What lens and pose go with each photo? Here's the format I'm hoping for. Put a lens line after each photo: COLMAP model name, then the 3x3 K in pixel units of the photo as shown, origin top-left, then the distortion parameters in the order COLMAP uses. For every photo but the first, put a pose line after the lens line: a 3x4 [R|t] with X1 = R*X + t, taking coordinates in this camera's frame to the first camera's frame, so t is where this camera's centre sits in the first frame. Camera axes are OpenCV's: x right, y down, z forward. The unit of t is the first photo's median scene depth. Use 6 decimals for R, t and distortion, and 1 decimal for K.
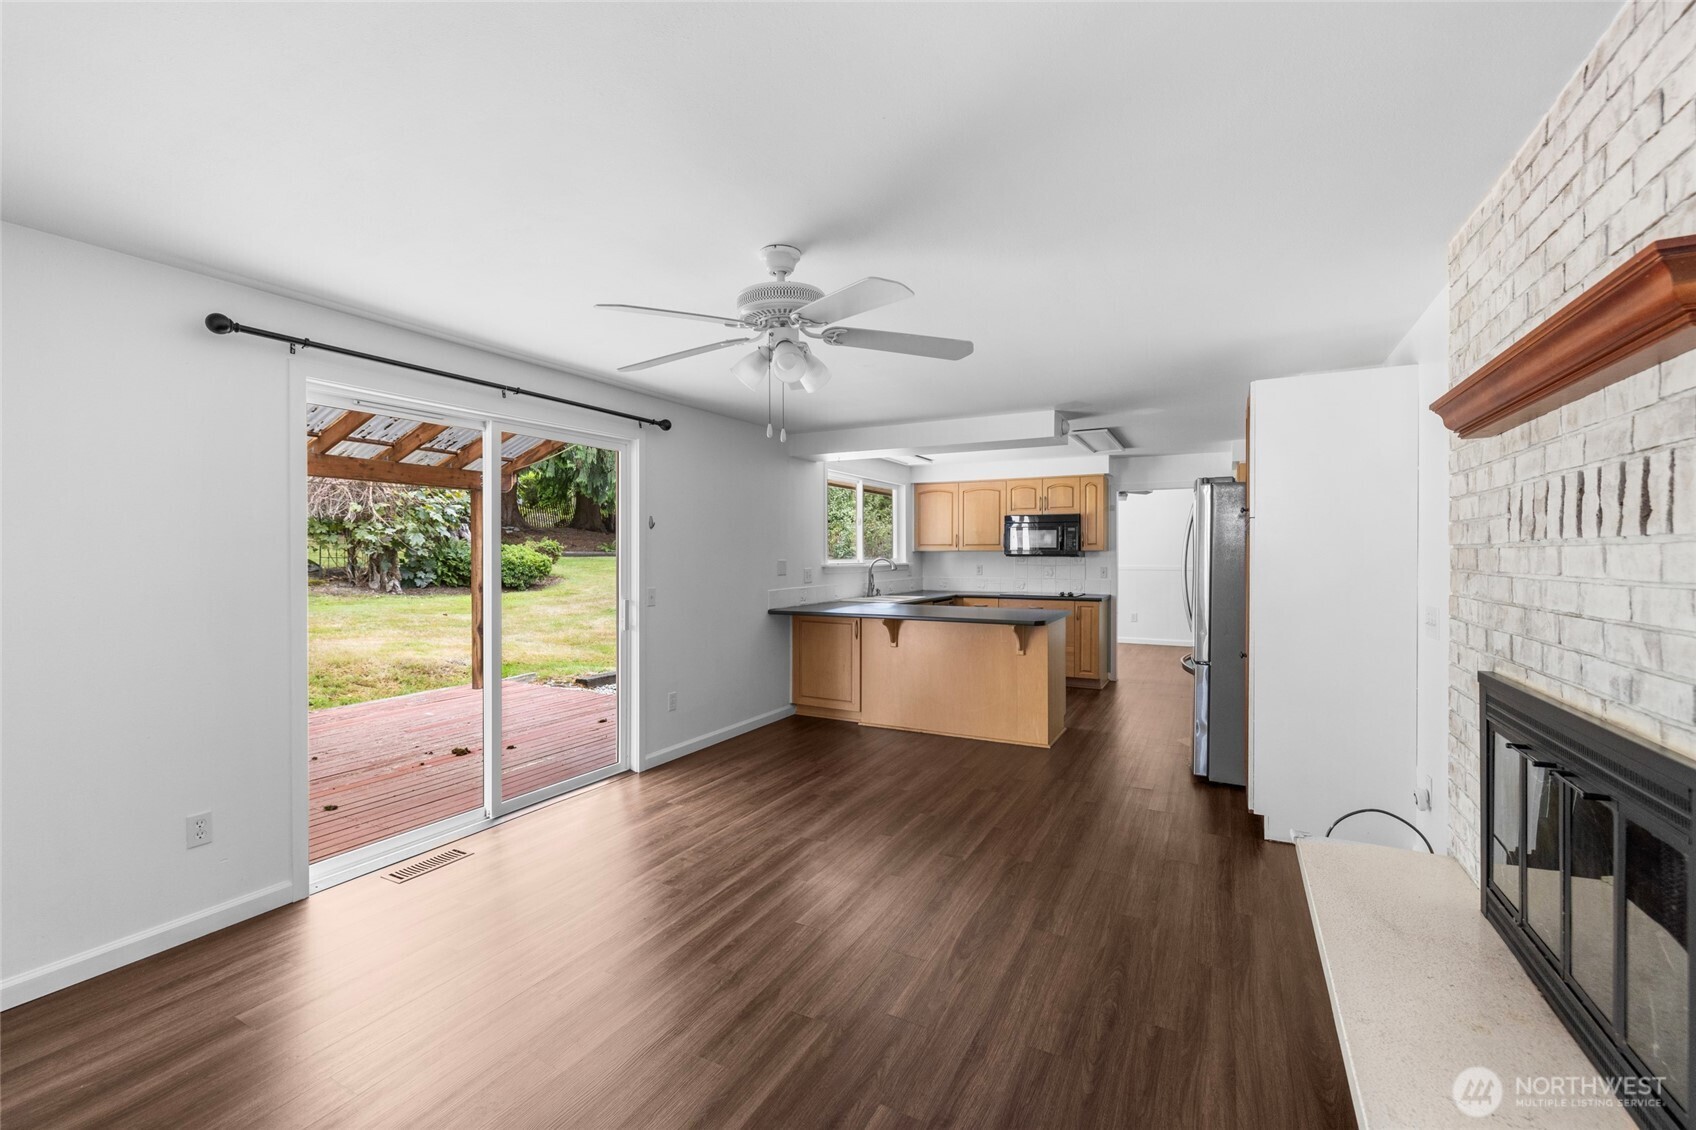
lens RADIAL K [[714.0, 0, 834.7], [0, 714.0, 553.1], [0, 0, 1]] dist [-0.001284, -0.000068]
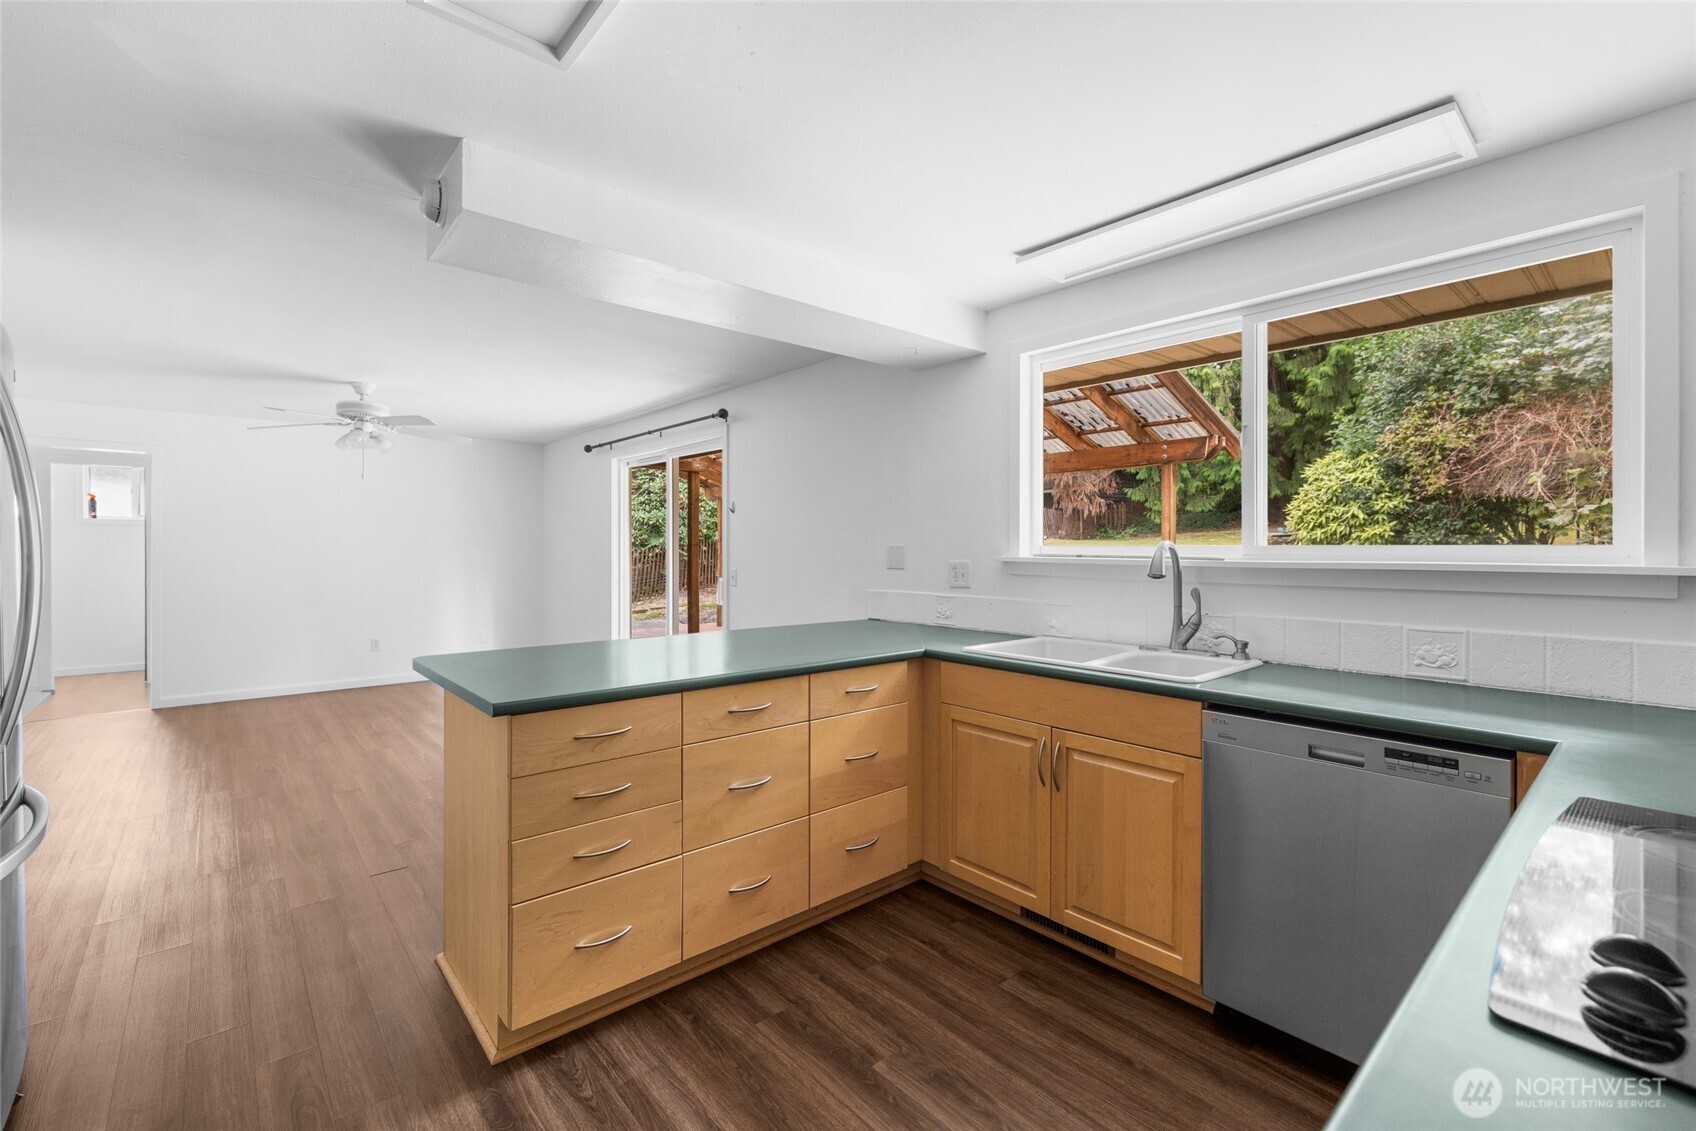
lens RADIAL K [[723.8, 0, 832.8], [0, 723.8, 544.8], [0, 0, 1]] dist [-0.000266, 0.000111]
pose [[-0.355909, -0.001785, -0.934519, 0.552491], [-0.002714, 0.999996, -0.000876, 0.011084], [0.934517, 0.002225, -0.355912, 1.207401]]
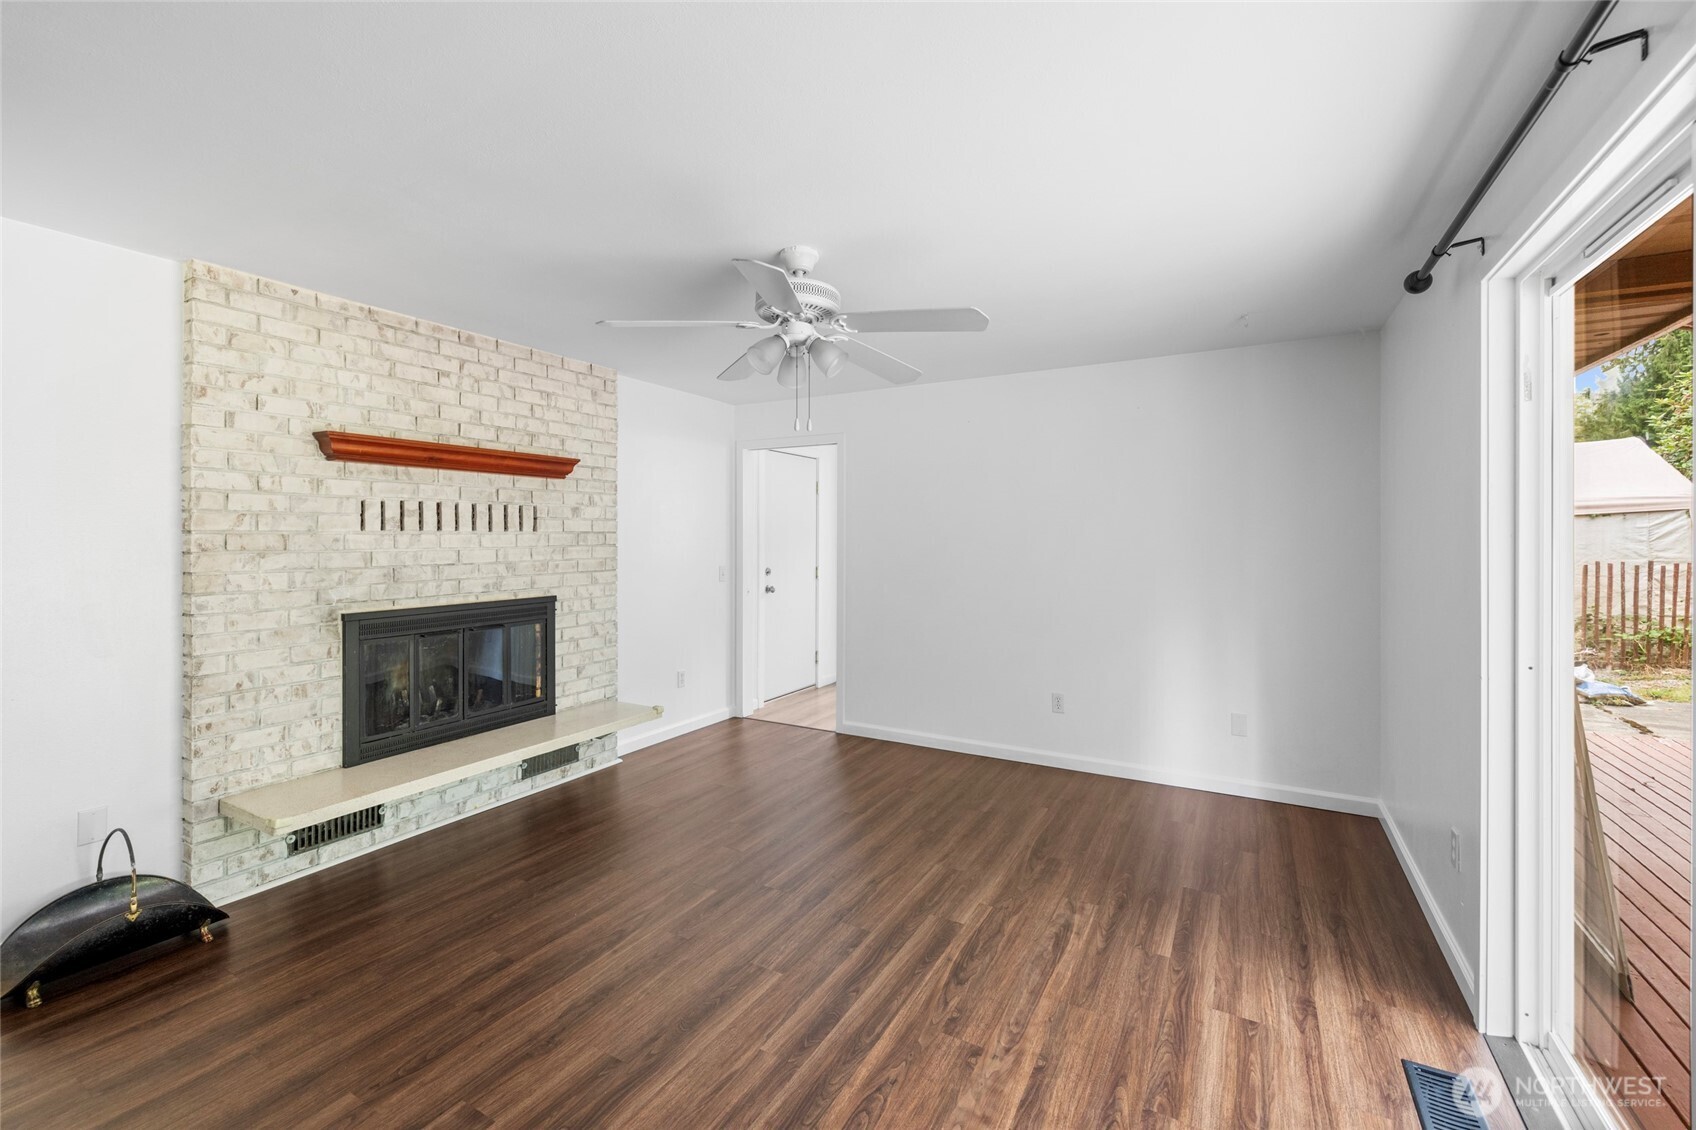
lens RADIAL K [[712.8, 0, 831.6], [0, 712.8, 547.4], [0, 0, 1]] dist [-0.000269, 0.000203]
pose [[-0.999593, -0.001008, 0.028497, -0.062979], [-0.000619, 0.999906, 0.013671, 0.000547], [-0.028508, 0.013648, -0.999500, 0.844427]]
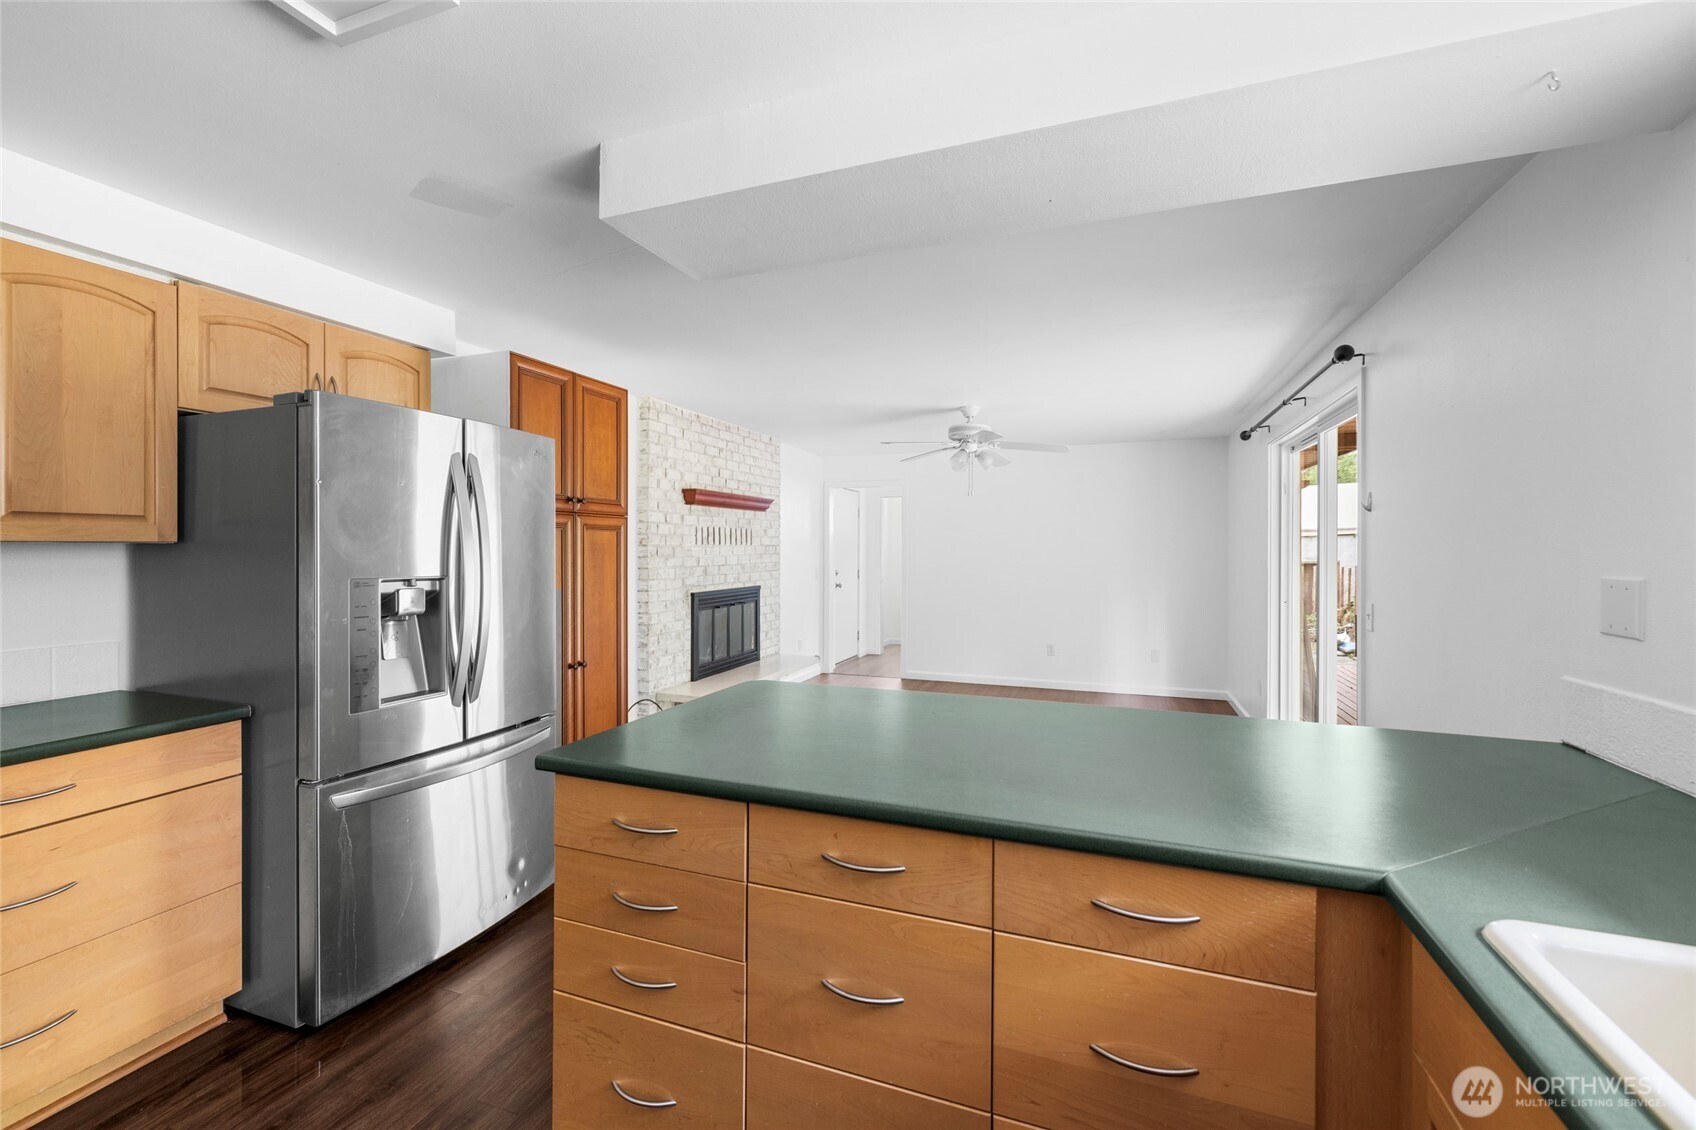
lens RADIAL K [[714.0, 0, 834.7], [0, 714.0, 553.1], [0, 0, 1]] dist [-0.001284, -0.000068]
pose [[-0.990911, -0.001682, -0.134511, 0.246595], [-0.002648, 0.999972, 0.006998, -0.000611], [0.134495, 0.007291, -0.990887, 1.248211]]
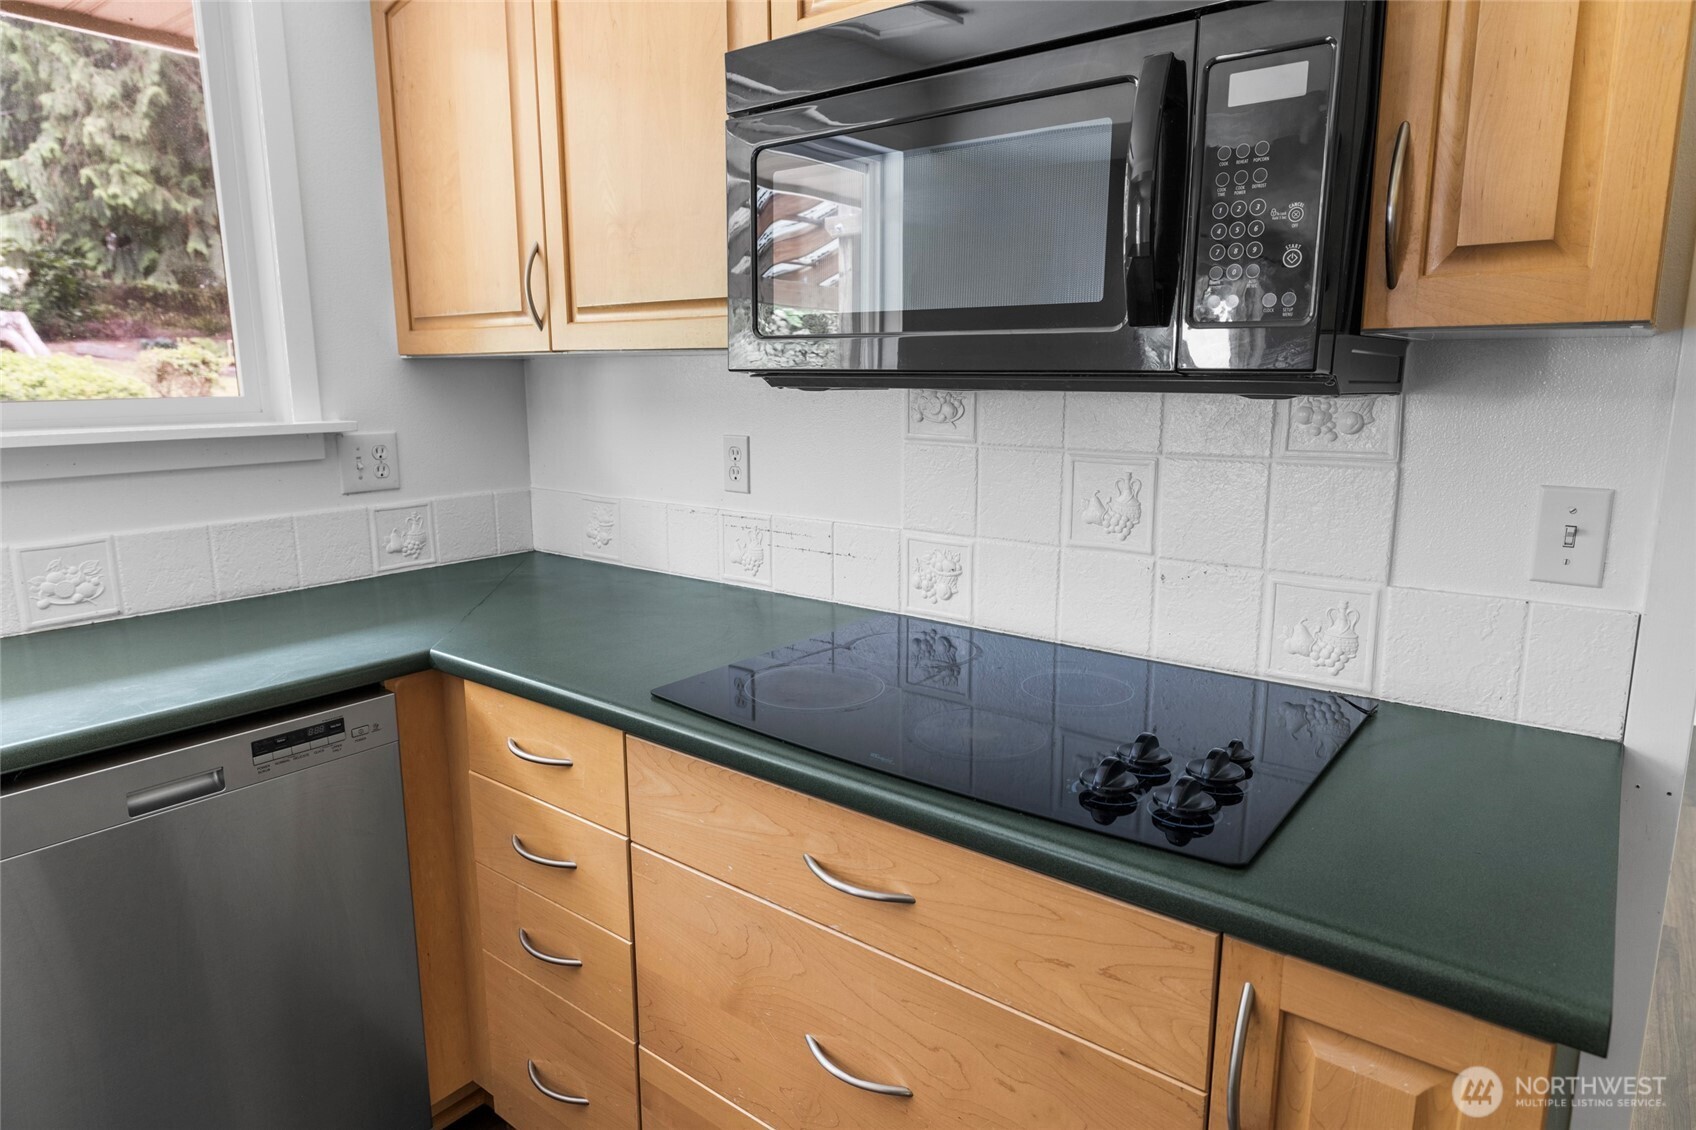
lens RADIAL K [[992.9, 0, 837.4], [0, 992.9, 550.8], [0, 0, 1]] dist [-0.002845, -0.000707]
pose [[0.984985, 0.027714, -0.170400, 0.388406], [0.002617, 0.984521, 0.175250, 0.002861], [0.172619, -0.173064, 0.969666, 1.110089]]
